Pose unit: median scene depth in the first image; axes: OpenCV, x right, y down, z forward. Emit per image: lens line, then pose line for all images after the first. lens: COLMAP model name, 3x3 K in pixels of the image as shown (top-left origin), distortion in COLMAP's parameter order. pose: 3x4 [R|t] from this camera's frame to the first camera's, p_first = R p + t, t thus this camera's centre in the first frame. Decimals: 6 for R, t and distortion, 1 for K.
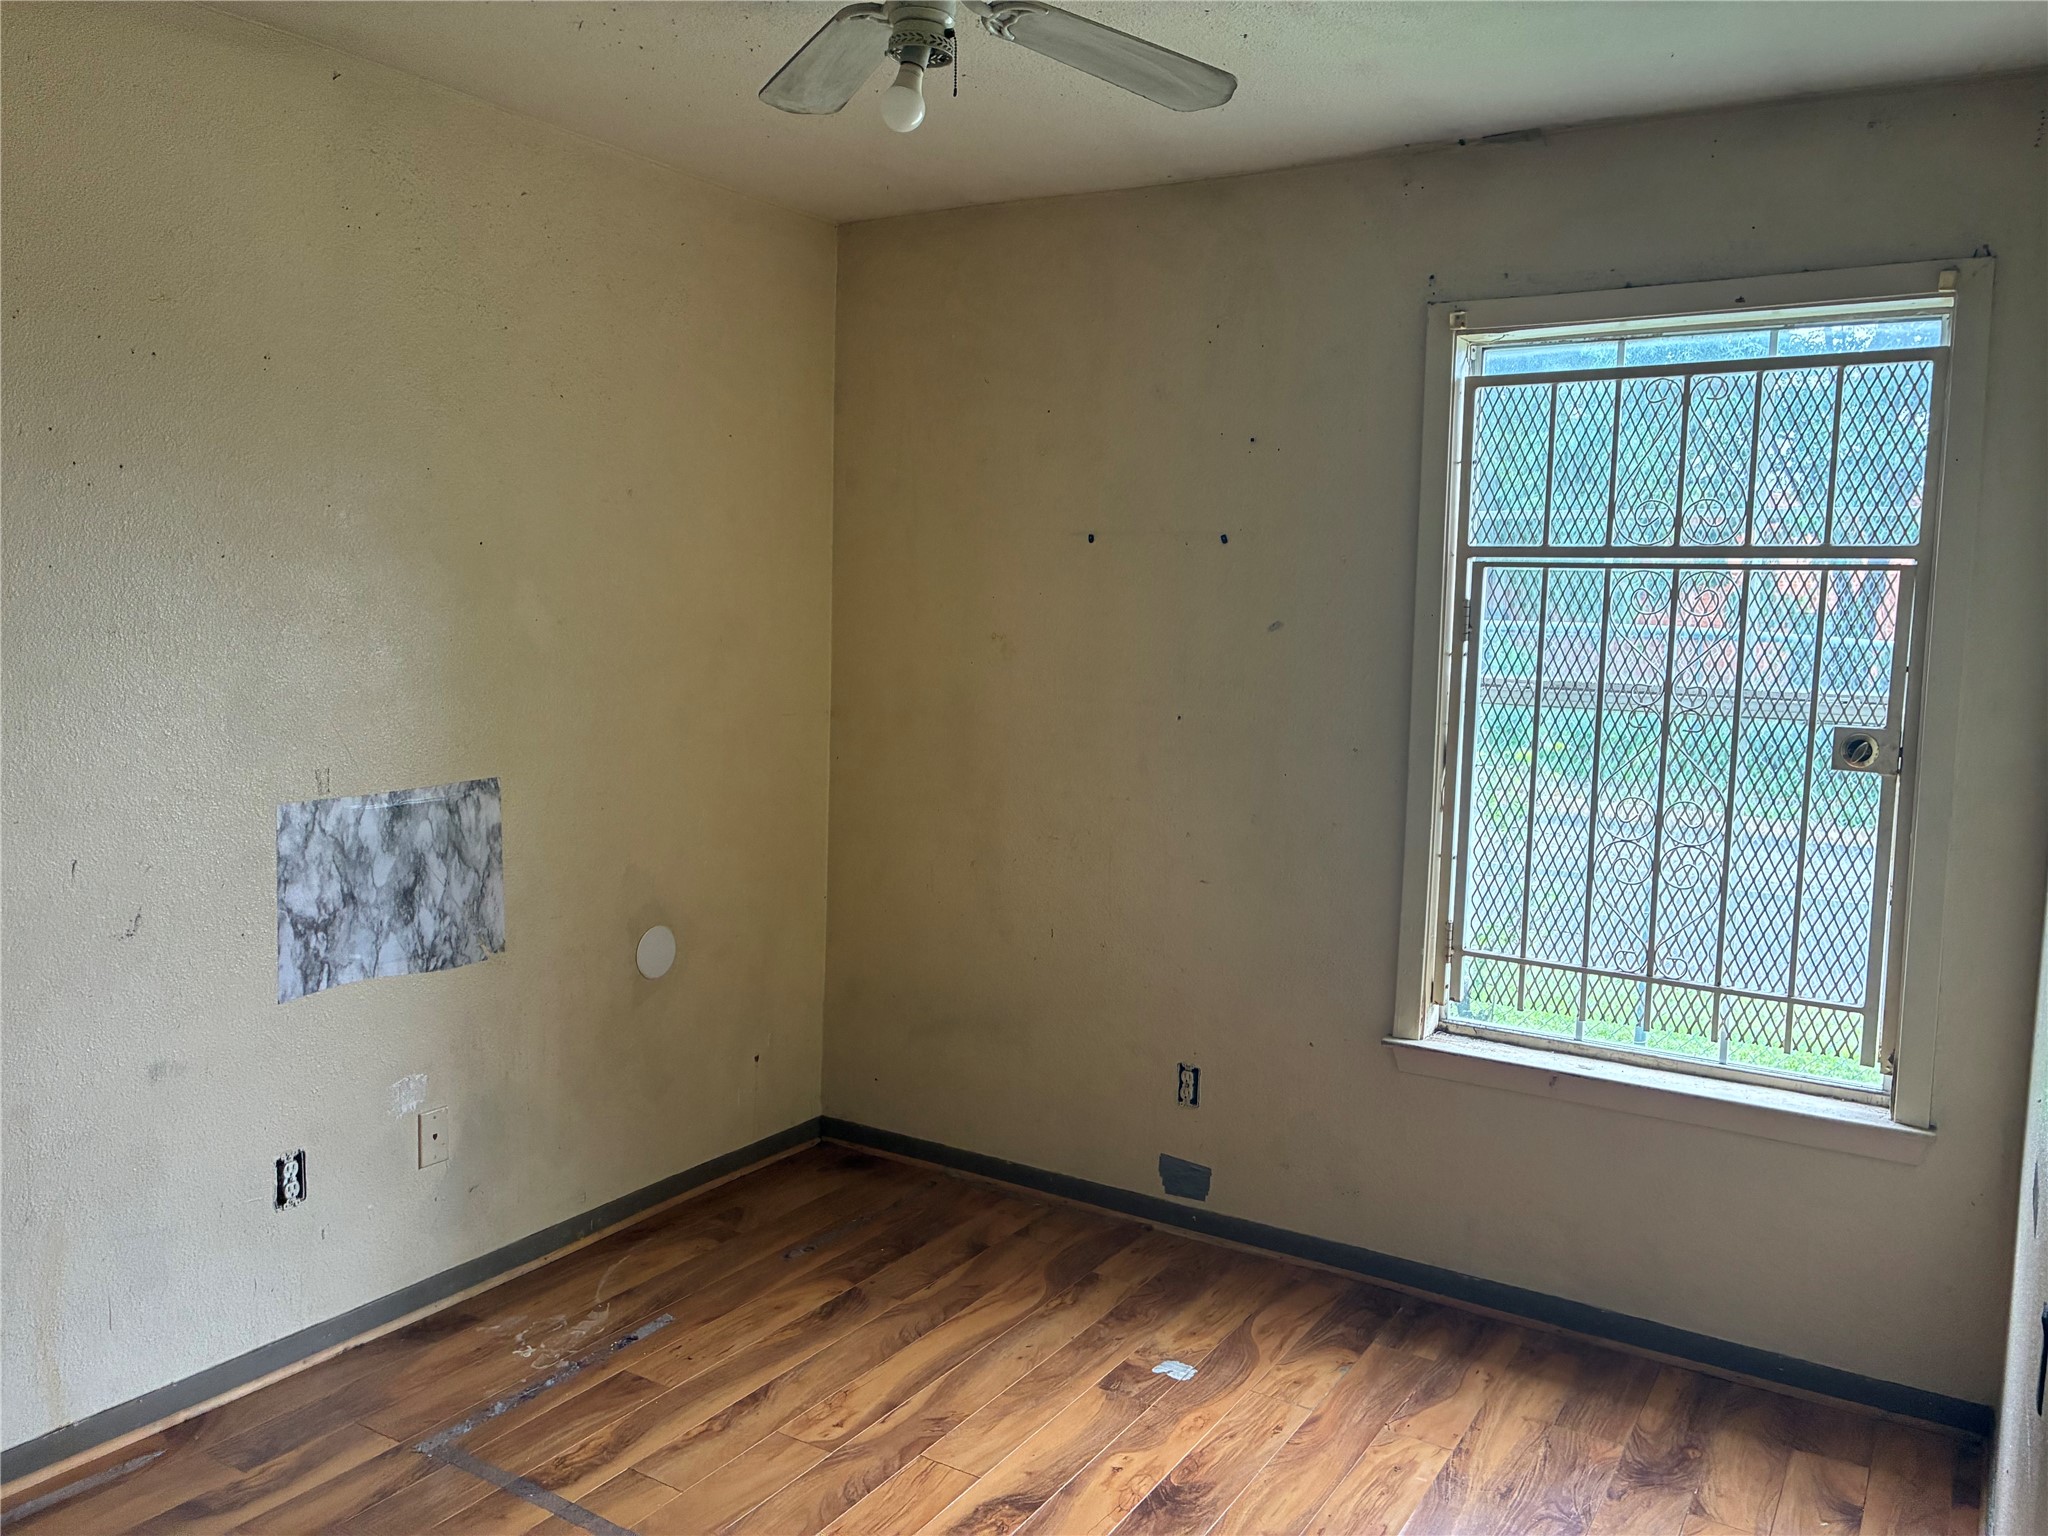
lens RADIAL K [[1458.6, 0, 1104.2], [0, 1458.6, 768.6], [0, 0, 1]] dist [-0.000755, -0.000965]
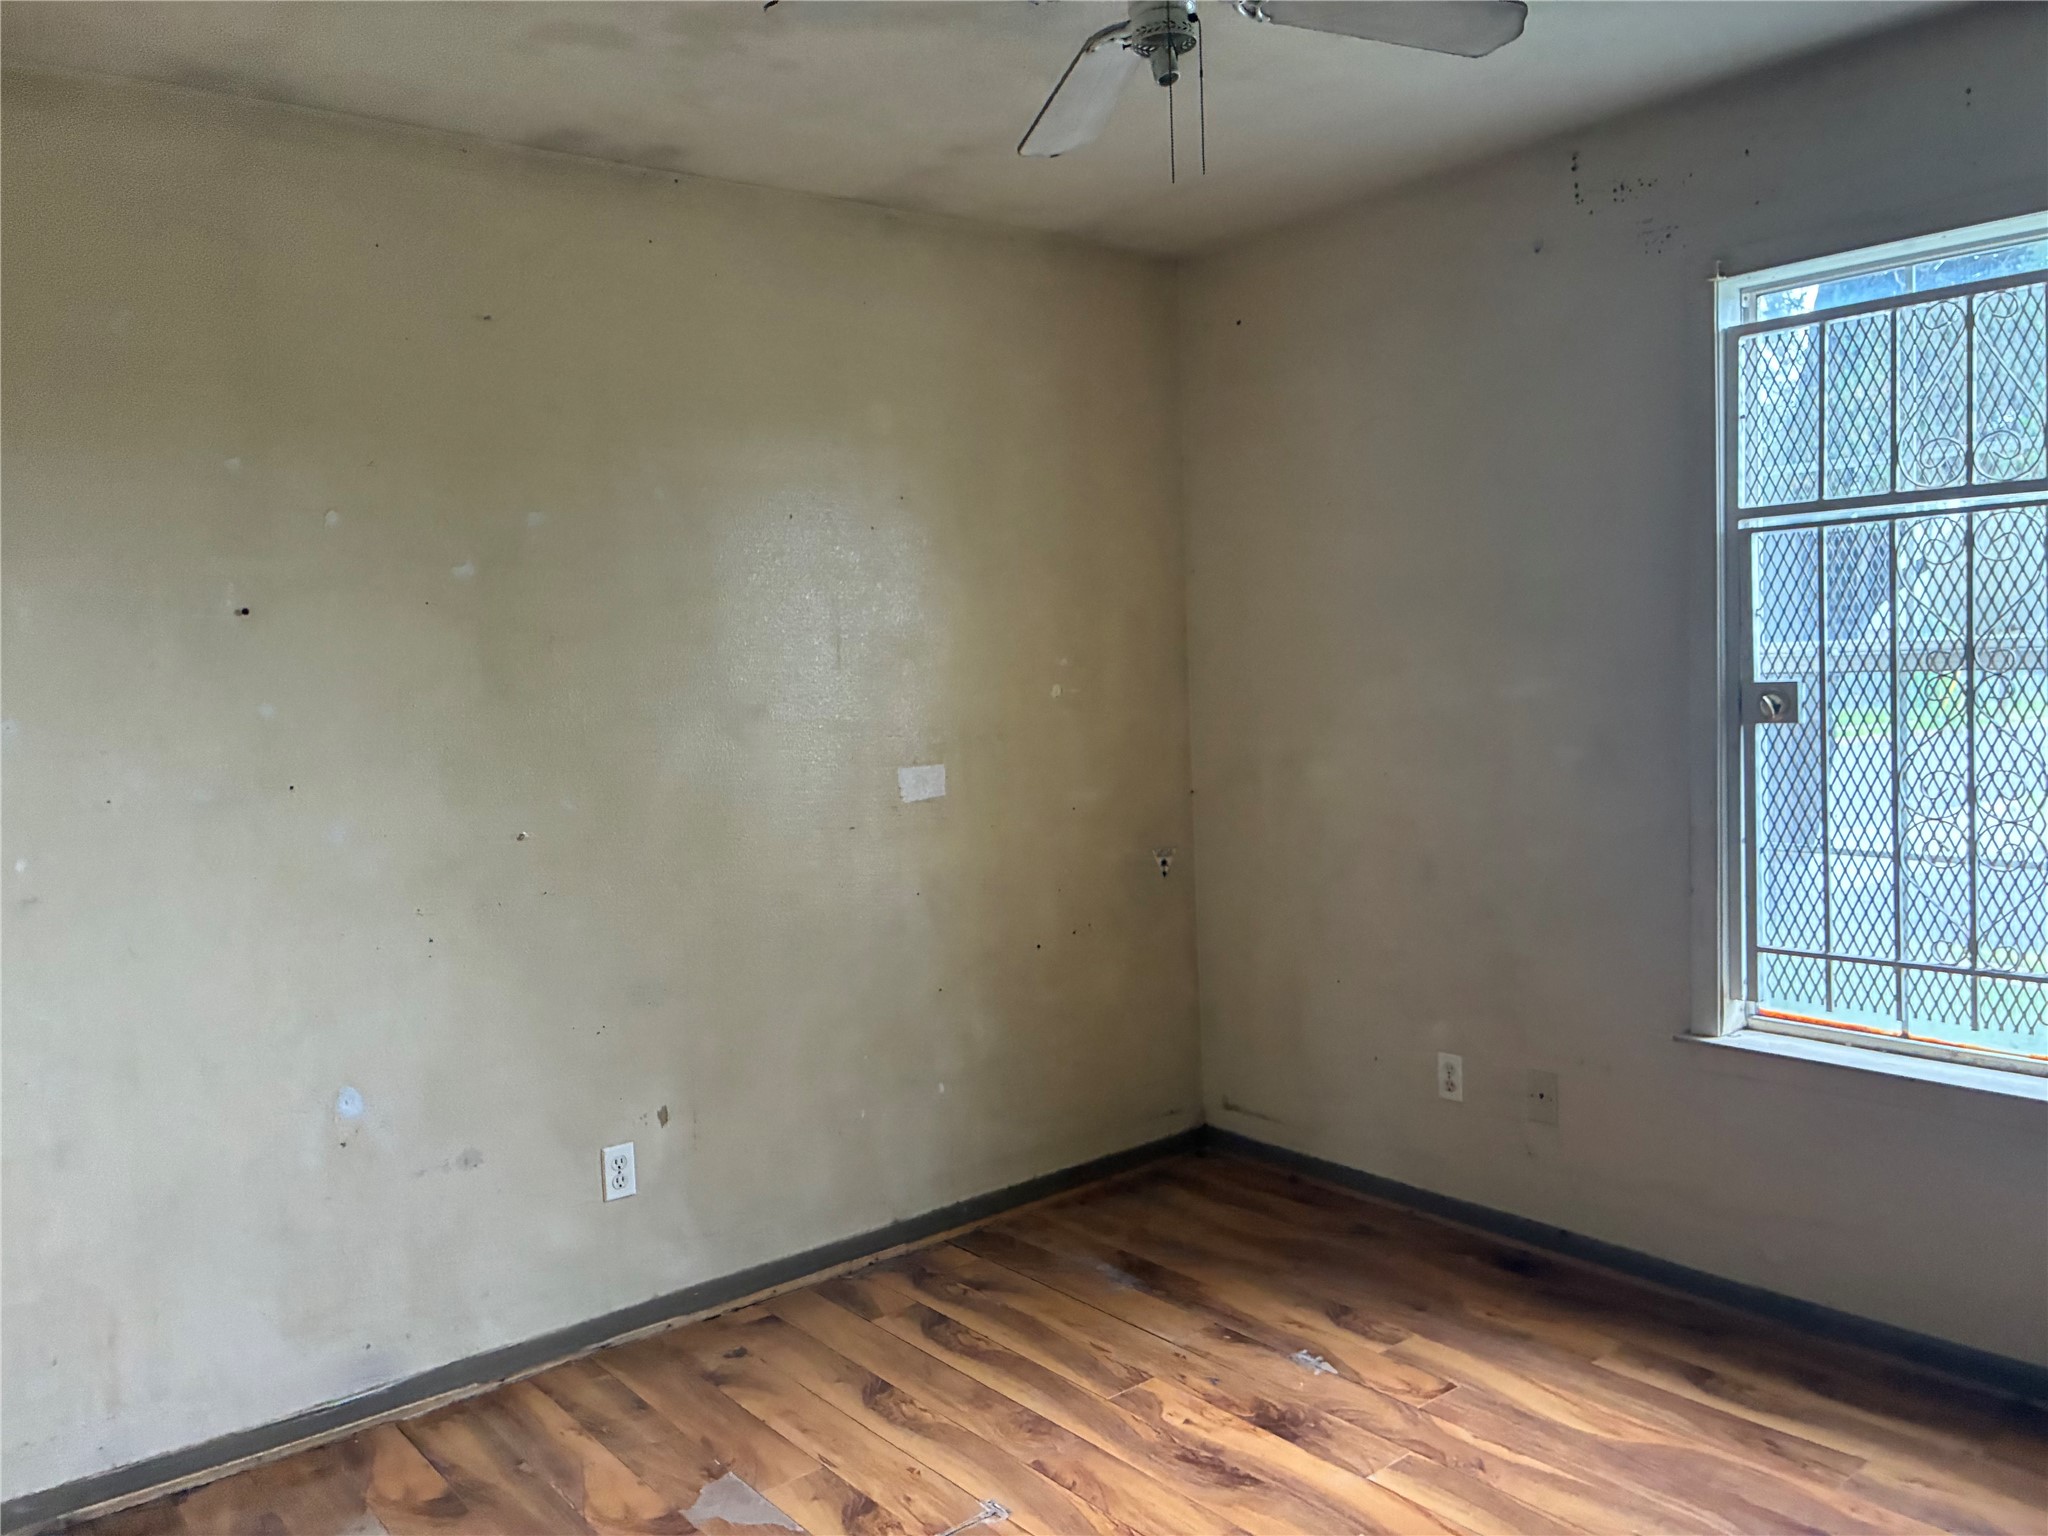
lens RADIAL K [[1531.6, 0, 1024.0], [0, 1531.6, 768.0], [0, 0, 1]] dist [0.051395, -0.075731]
pose [[0.946179, -0.045092, -0.320486, 0.176345], [0.042083, 0.998981, -0.016311, 0.014505], [0.320895, 0.001946, 0.947113, -0.104395]]
